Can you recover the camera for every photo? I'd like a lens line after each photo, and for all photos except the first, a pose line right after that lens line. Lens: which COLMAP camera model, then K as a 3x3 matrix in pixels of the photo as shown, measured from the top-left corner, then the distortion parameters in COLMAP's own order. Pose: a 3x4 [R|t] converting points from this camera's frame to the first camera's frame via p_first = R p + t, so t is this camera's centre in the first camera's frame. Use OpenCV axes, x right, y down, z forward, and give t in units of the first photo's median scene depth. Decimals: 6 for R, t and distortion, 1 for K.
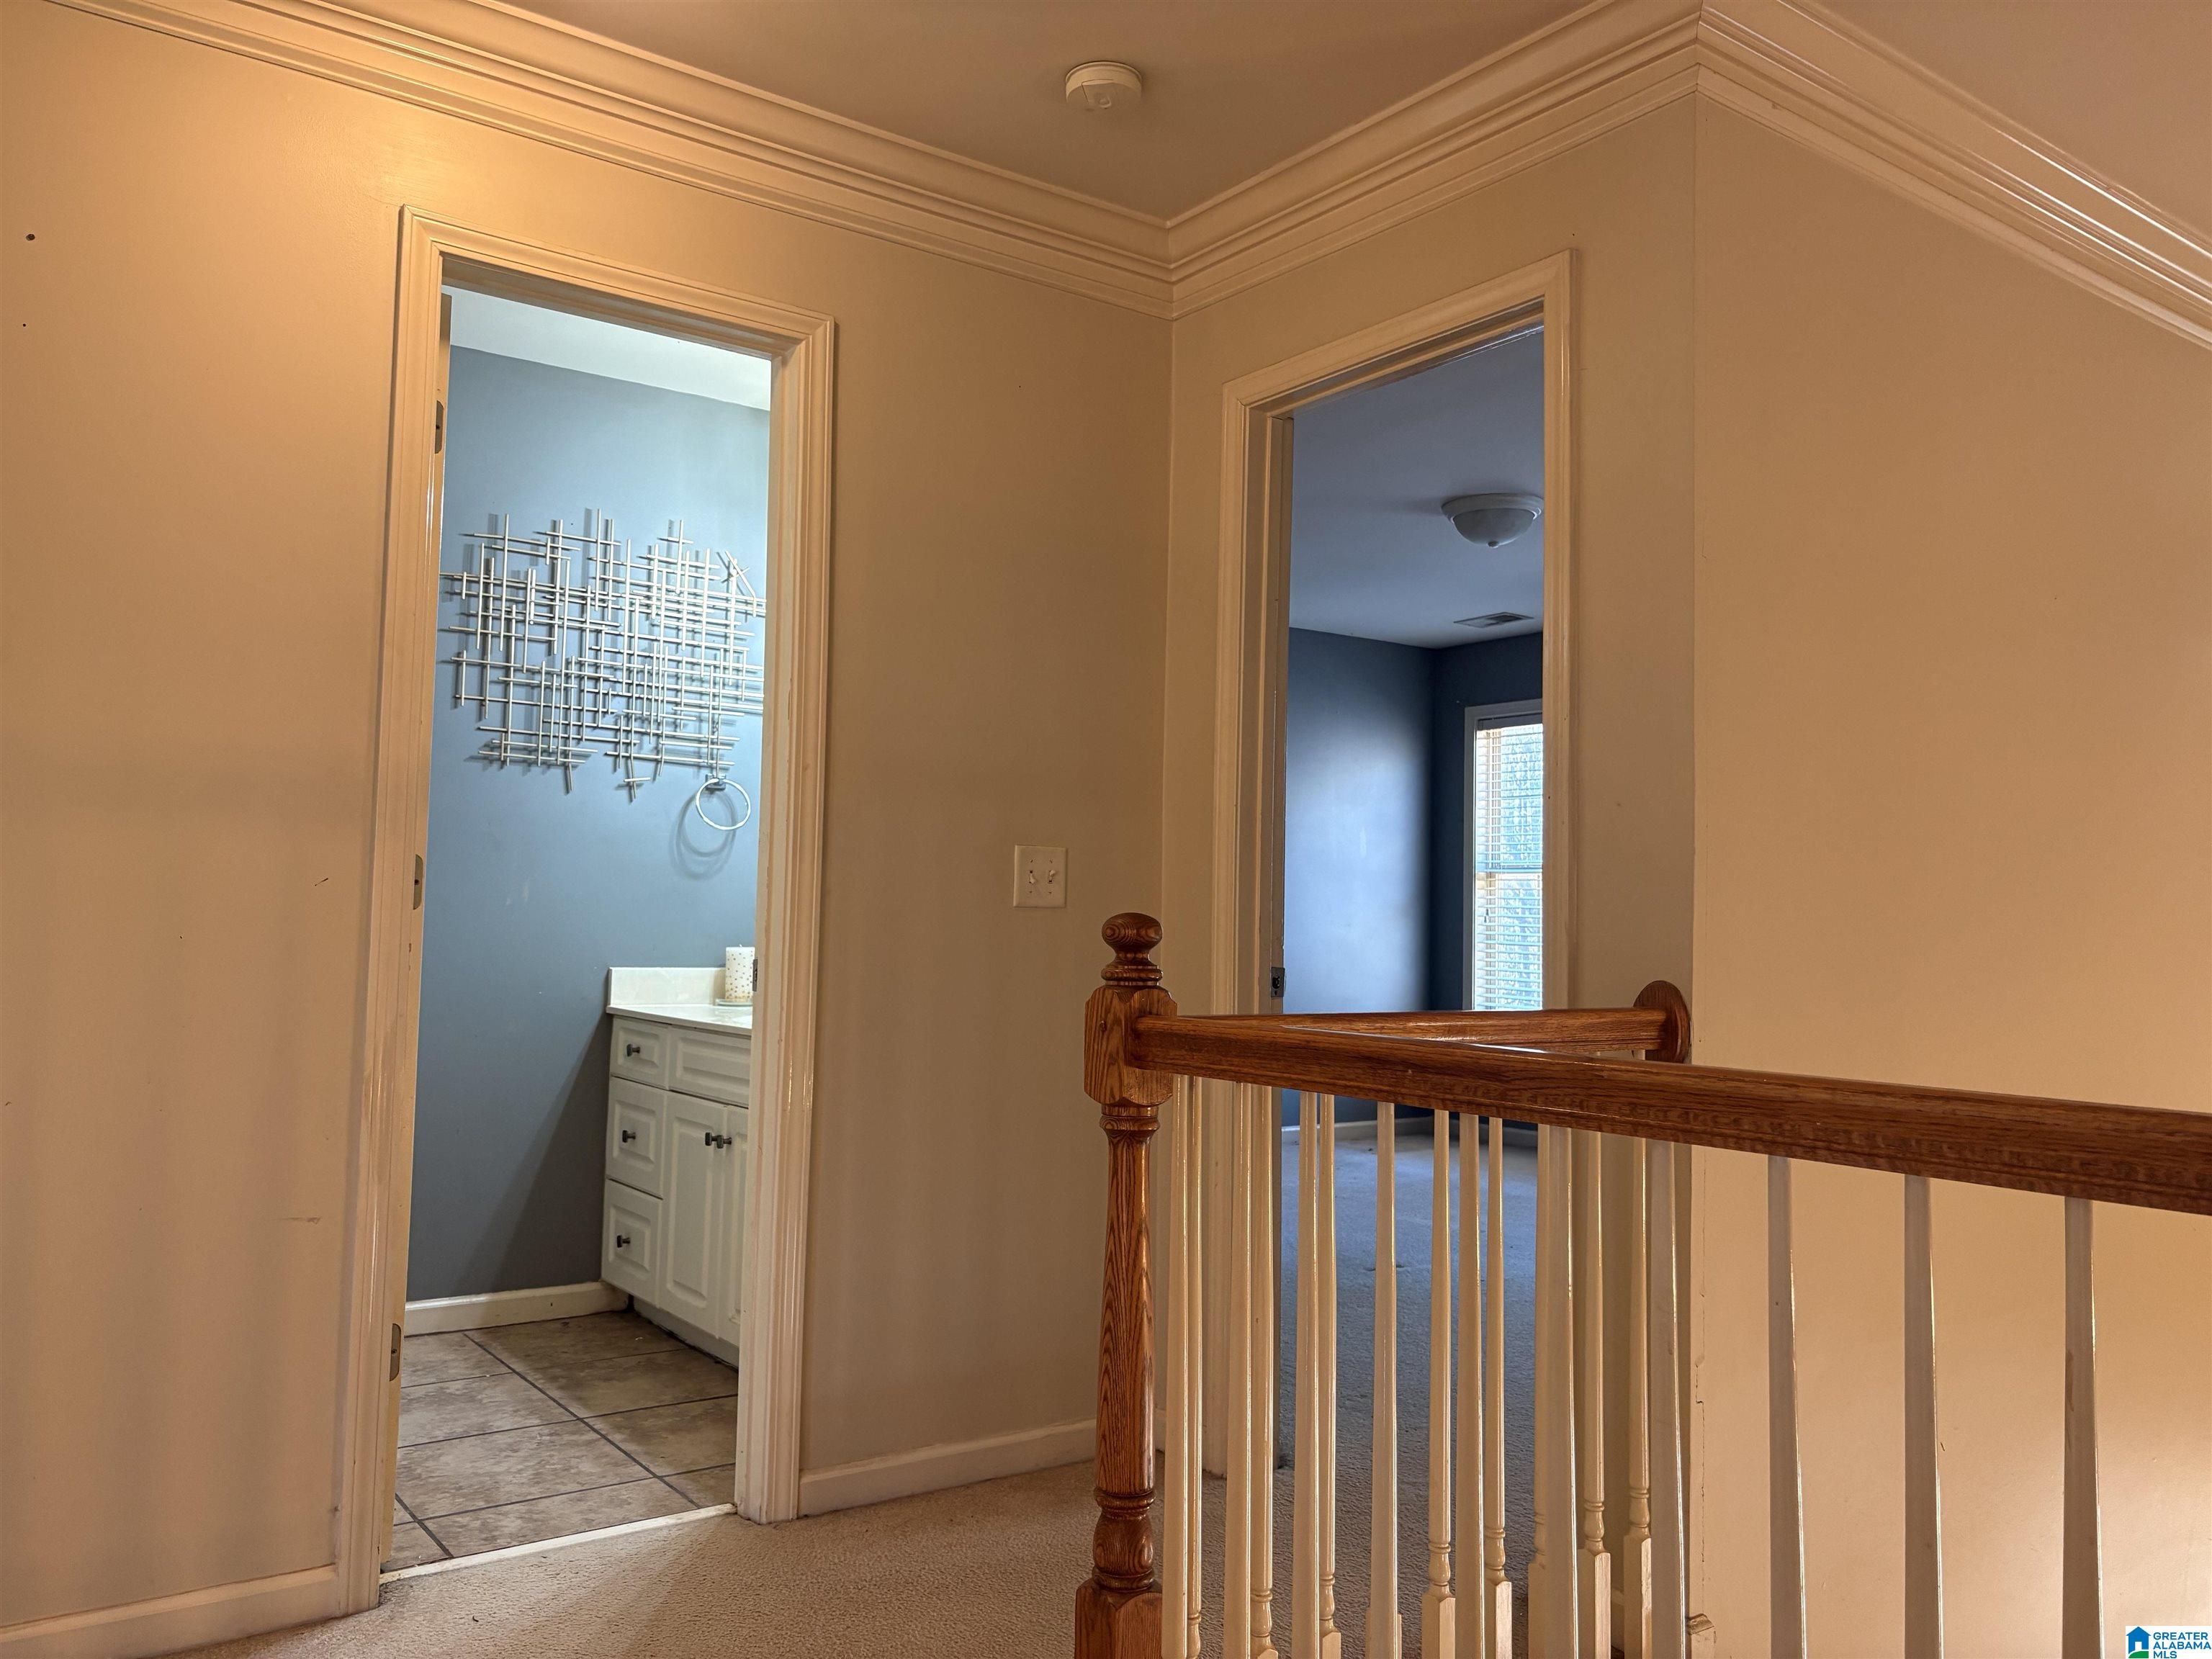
lens RADIAL K [[1685.0, 0, 1088.9], [0, 1685.0, 840.8], [0, 0, 1]] dist [0.049090, -0.053944]
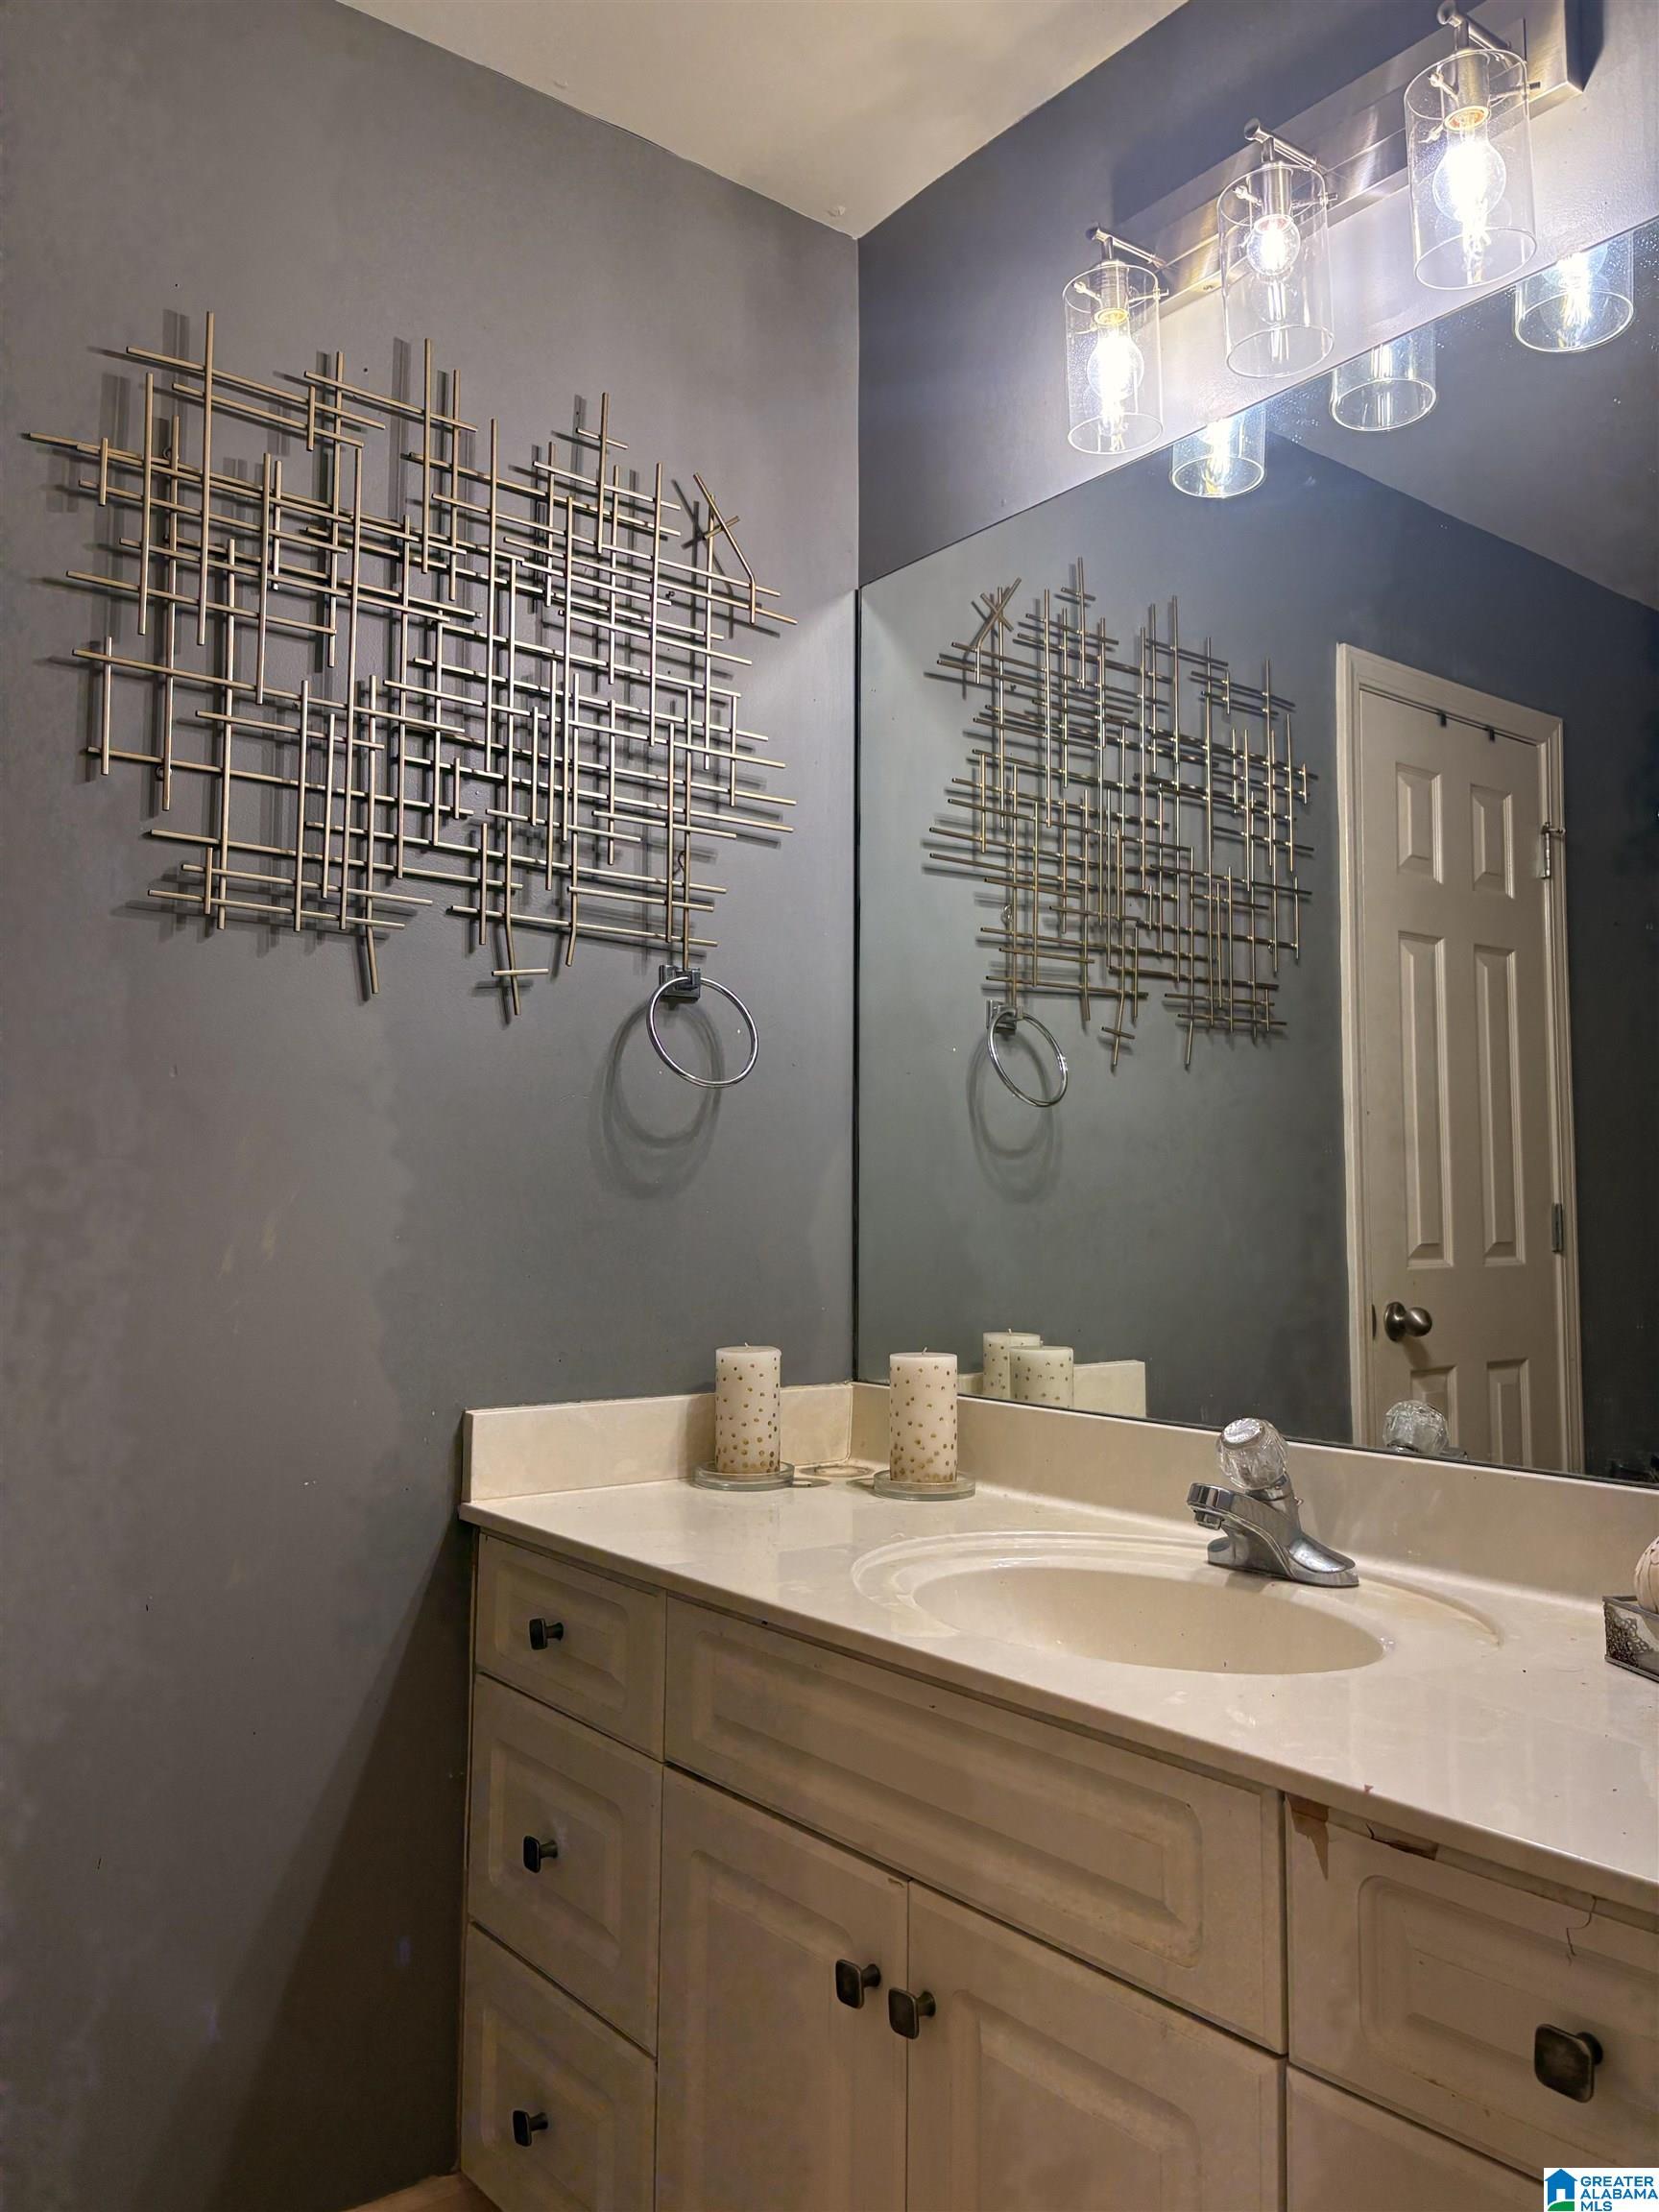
lens RADIAL K [[1685.0, 0, 838.2], [0, 1685.0, 1102.9], [0, 0, 1]] dist [0.049090, -0.053944]
pose [[0.999331, -0.016588, 0.032580, -0.206451], [0.017245, 0.999652, -0.019974, 0.007890], [-0.032237, 0.020523, 0.999270, 0.581437]]
